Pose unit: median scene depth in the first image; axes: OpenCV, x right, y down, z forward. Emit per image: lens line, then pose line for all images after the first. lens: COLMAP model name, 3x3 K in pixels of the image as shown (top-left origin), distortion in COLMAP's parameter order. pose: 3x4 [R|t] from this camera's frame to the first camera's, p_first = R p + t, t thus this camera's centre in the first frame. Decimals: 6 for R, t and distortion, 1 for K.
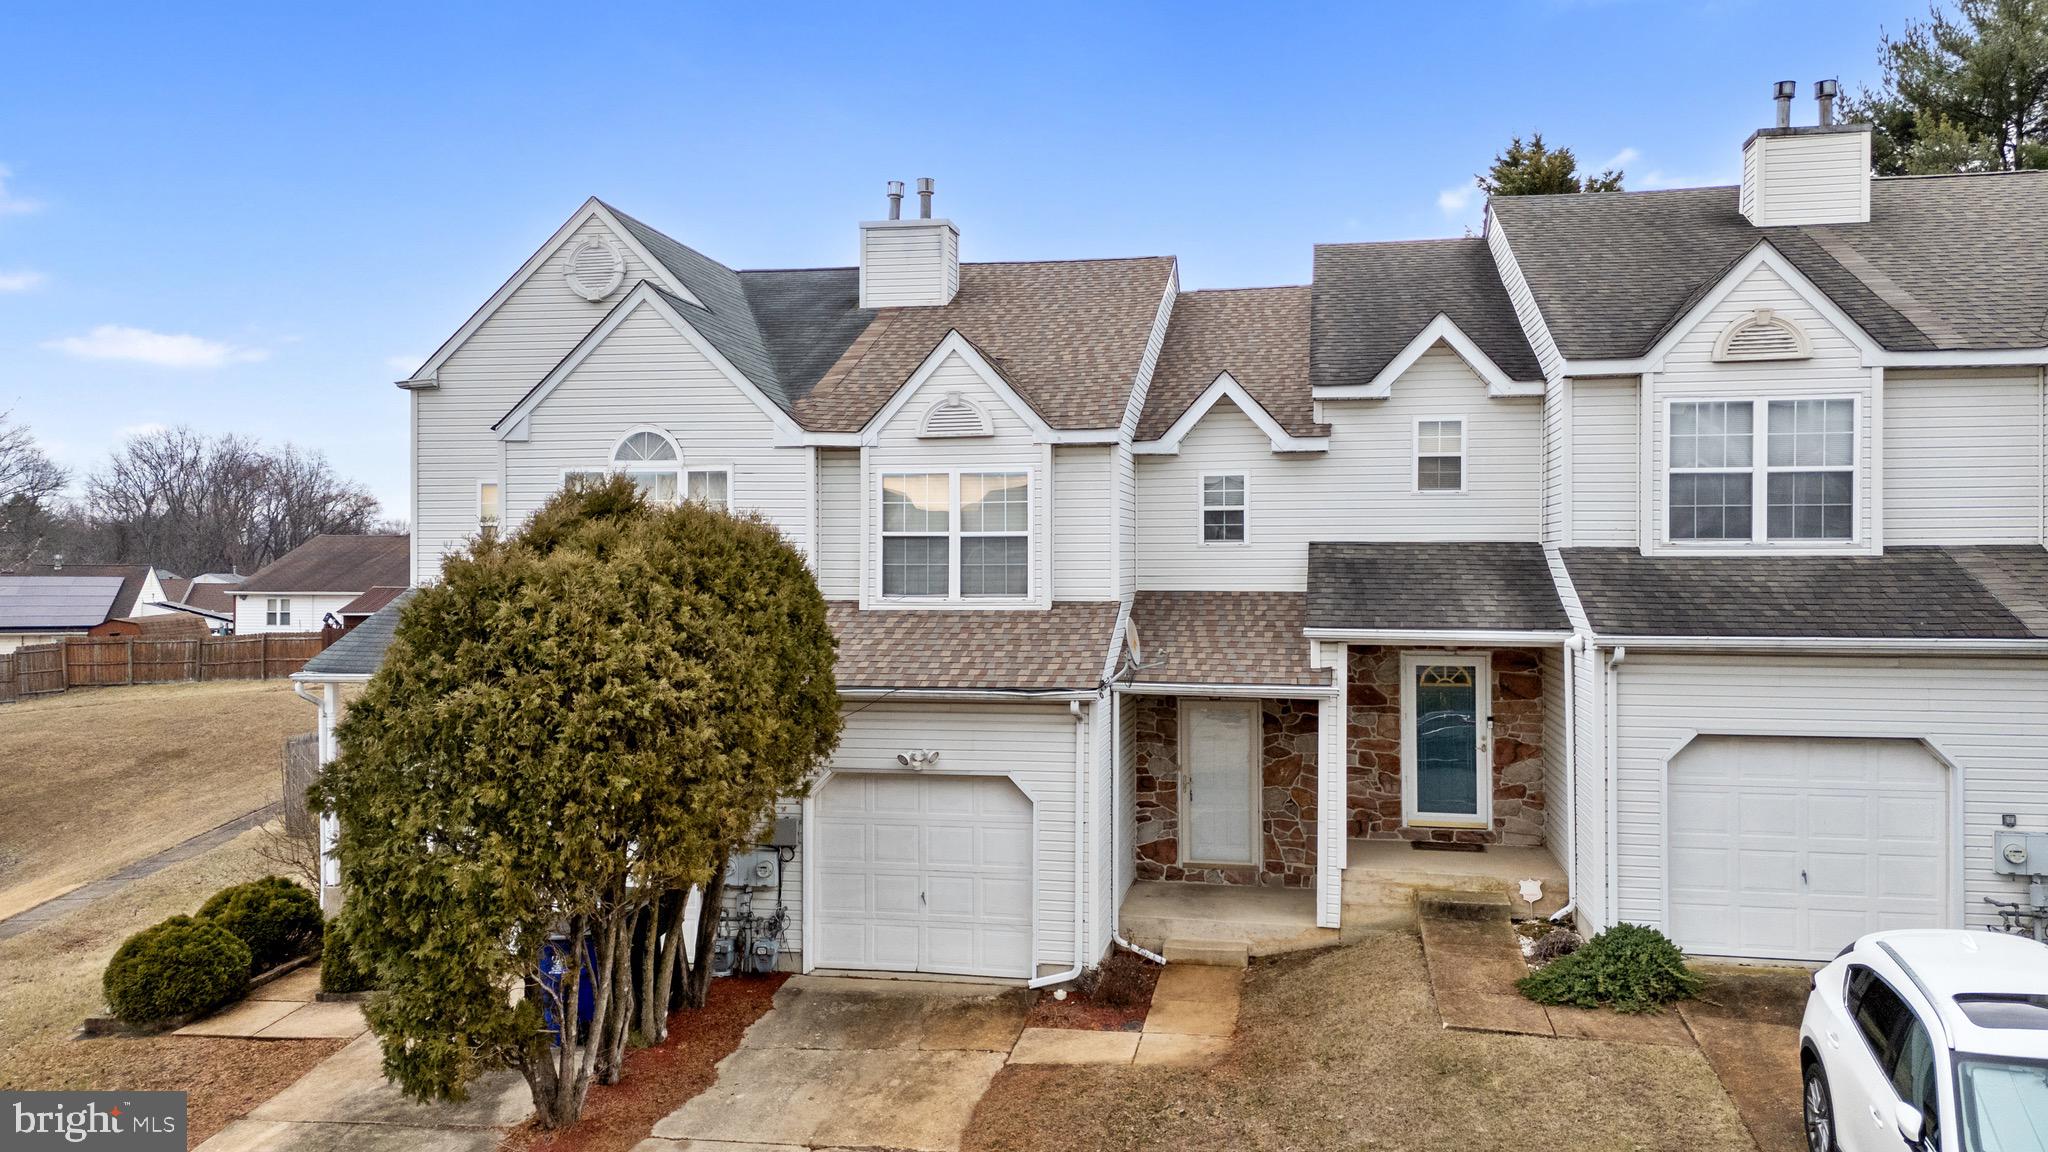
lens RADIAL K [[1522.7, 0, 1018.2], [0, 1522.7, 577.1], [0, 0, 1]] dist [0.021382, -0.006048]
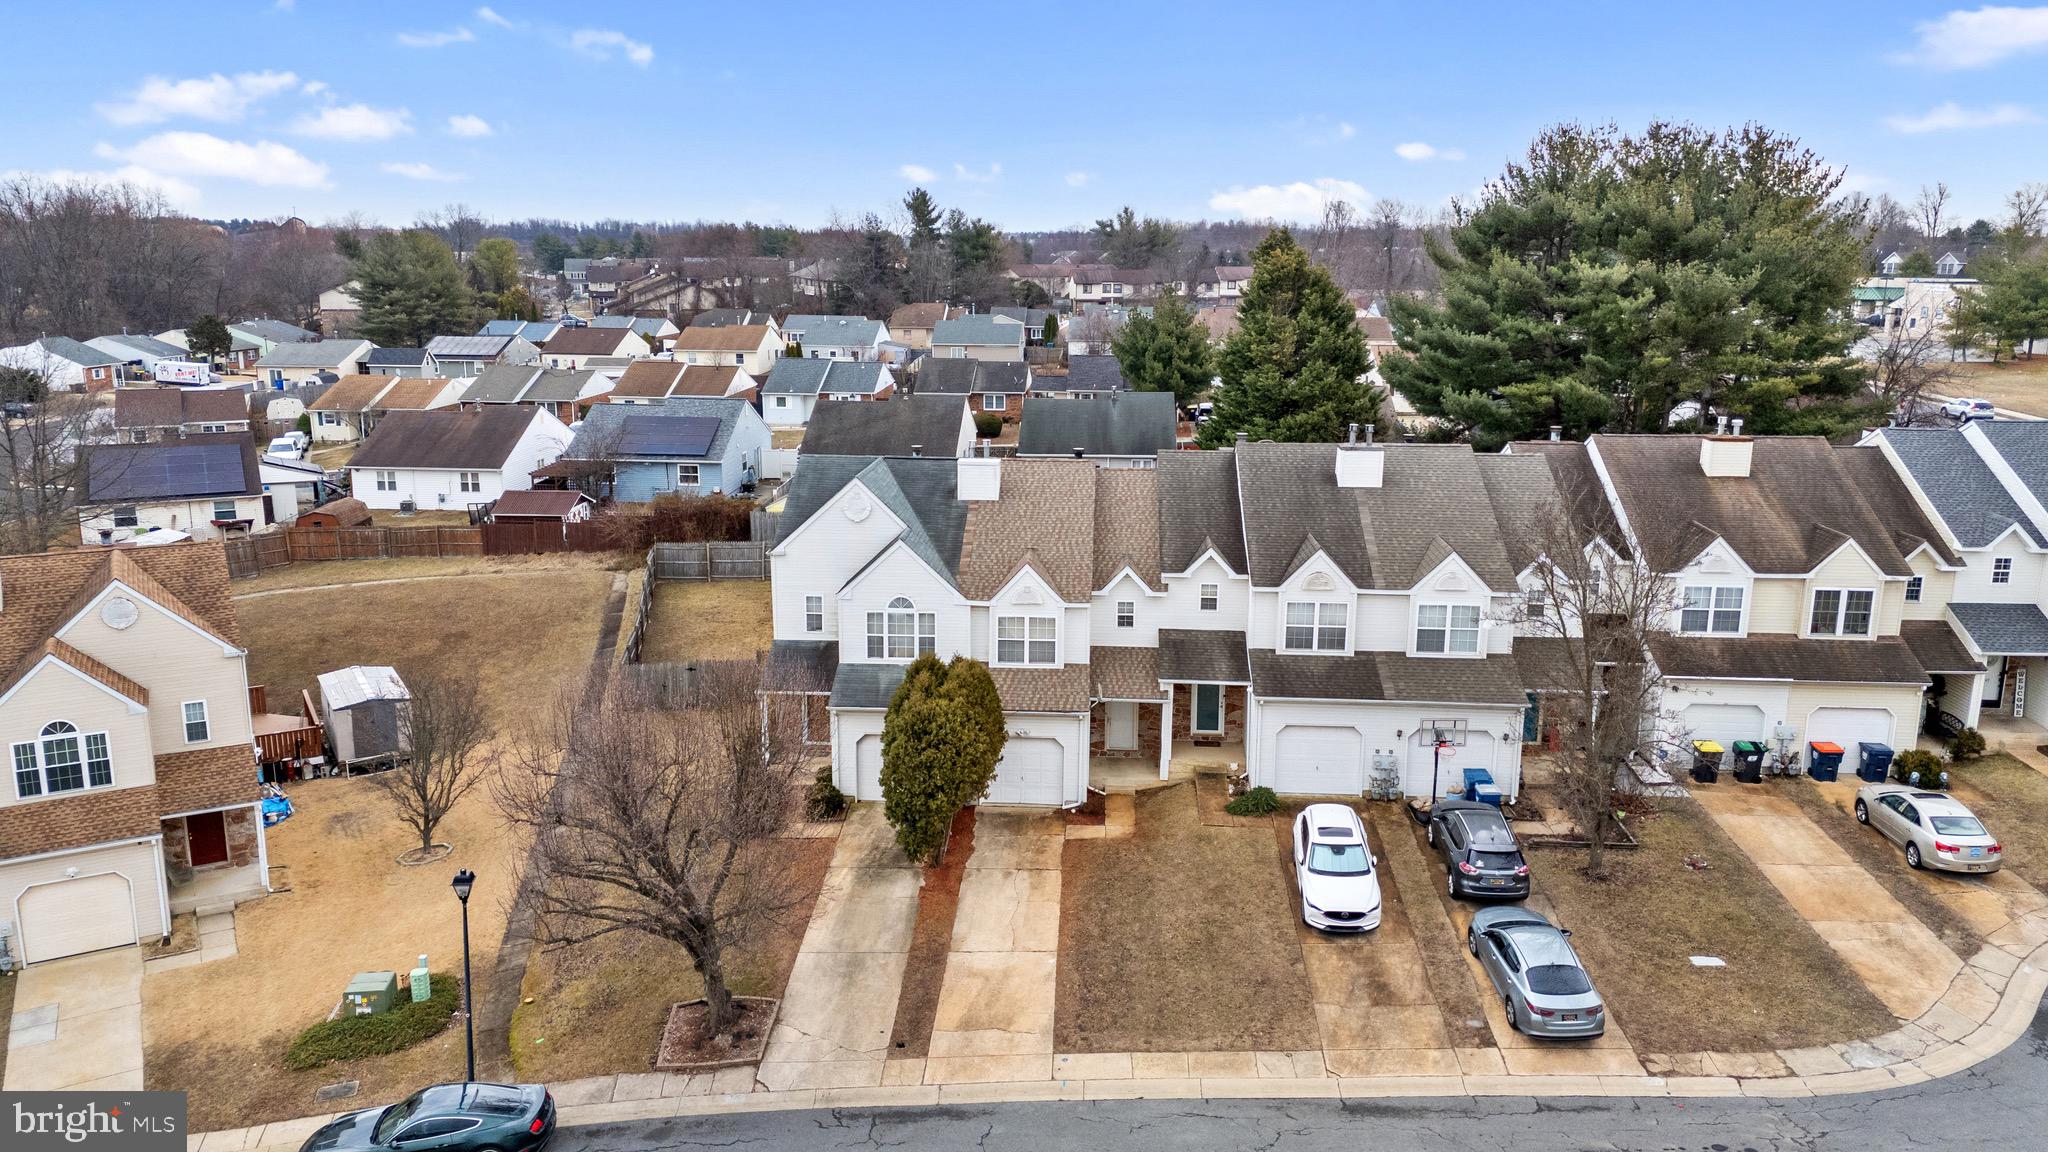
lens RADIAL K [[1522.7, 0, 1027.8], [0, 1522.7, 574.0], [0, 0, 1]] dist [0.021382, -0.006048]
pose [[0.990336, -0.024466, 0.136516, -0.419276], [-0.005426, 0.976729, 0.214408, -0.742961], [-0.138585, -0.213077, 0.967157, -1.597642]]
